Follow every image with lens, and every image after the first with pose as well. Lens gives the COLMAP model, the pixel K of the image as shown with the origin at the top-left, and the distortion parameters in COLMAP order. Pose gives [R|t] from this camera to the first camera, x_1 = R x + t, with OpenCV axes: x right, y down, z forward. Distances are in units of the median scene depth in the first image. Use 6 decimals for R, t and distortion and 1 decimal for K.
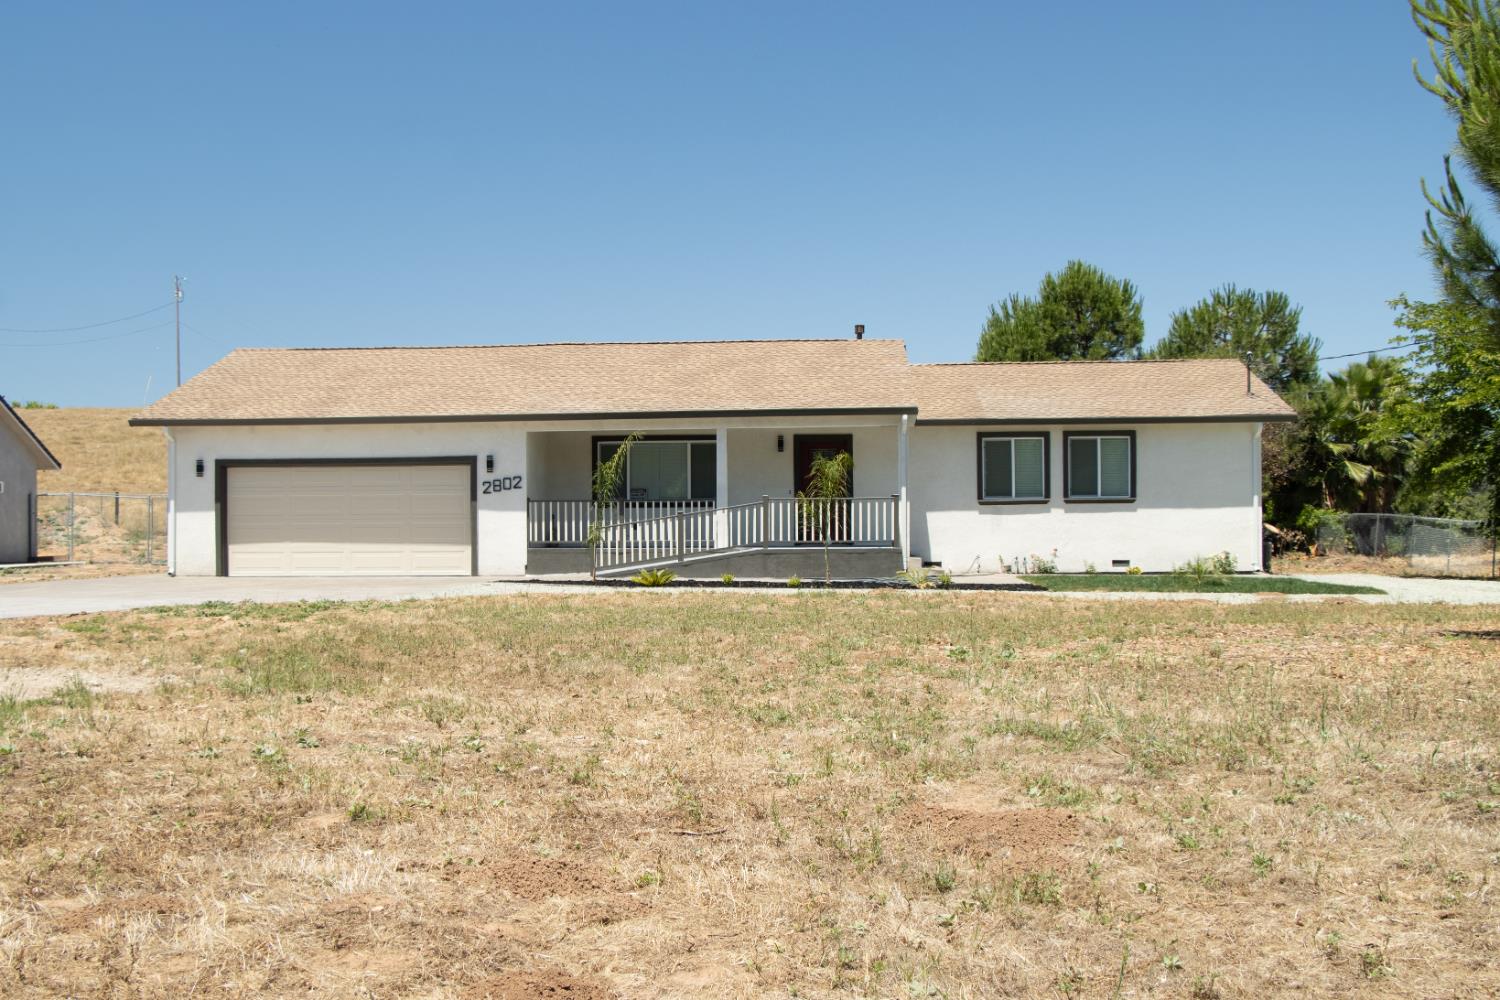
lens RADIAL K [[1670.4, 0, 745.7], [0, 1670.4, 498.3], [0, 0, 1]] dist [-0.060809, 0.000000]
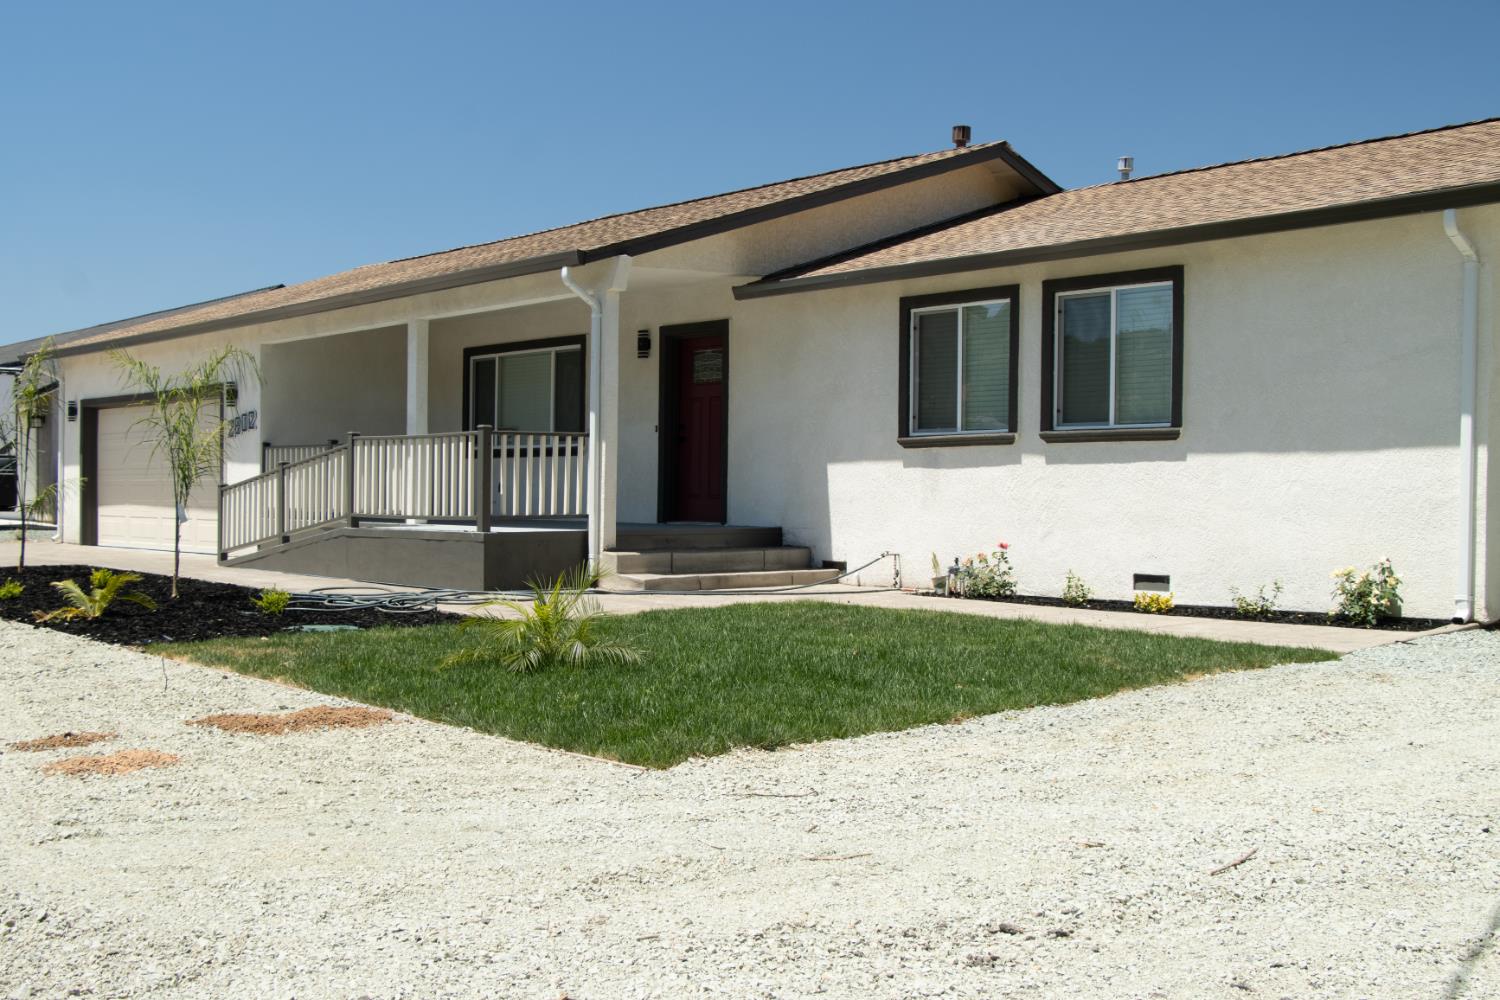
lens RADIAL K [[1670.4, 0, 751.6], [0, 1670.4, 504.6], [0, 0, 1]] dist [-0.060809, 0.000000]
pose [[0.707552, 0.013958, -0.706524, 0.473095], [-0.000548, 0.999815, 0.019203, 0.011644], [0.706661, -0.013200, 0.707429, 0.657531]]
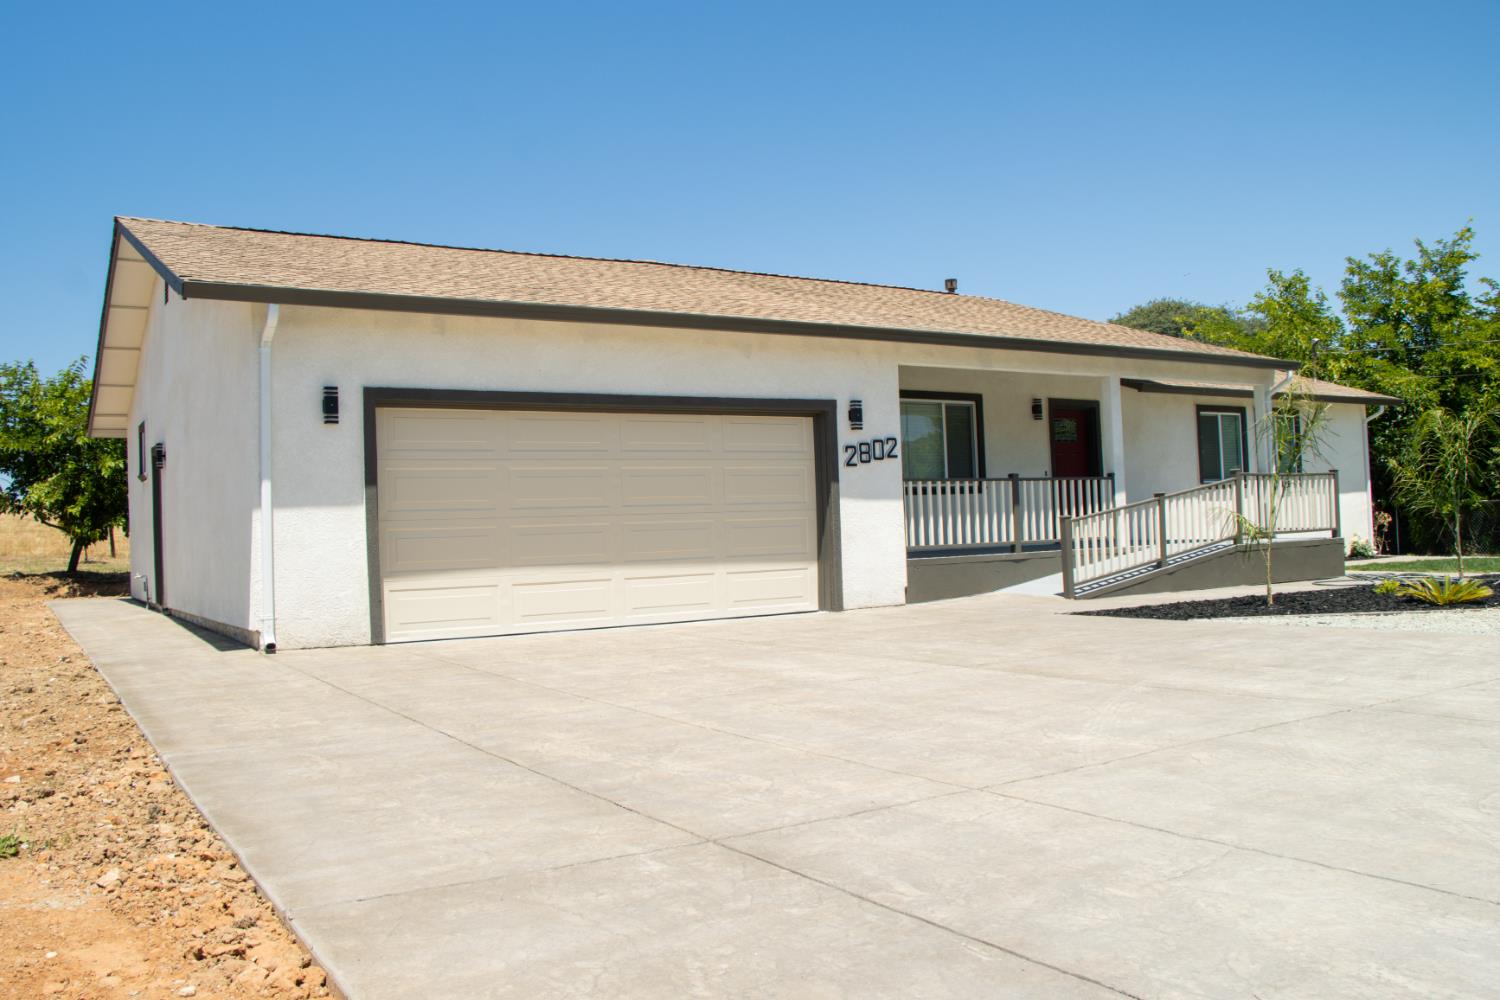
lens RADIAL K [[1236.5, 0, 756.4], [0, 1236.5, 504.2], [0, 0, 1]] dist [-0.154390, 0.103395]
pose [[0.809095, -0.008960, 0.587609, -0.425149], [0.019054, 0.999758, -0.010991, 0.014048], [-0.587368, 0.020089, 0.809070, 0.665898]]
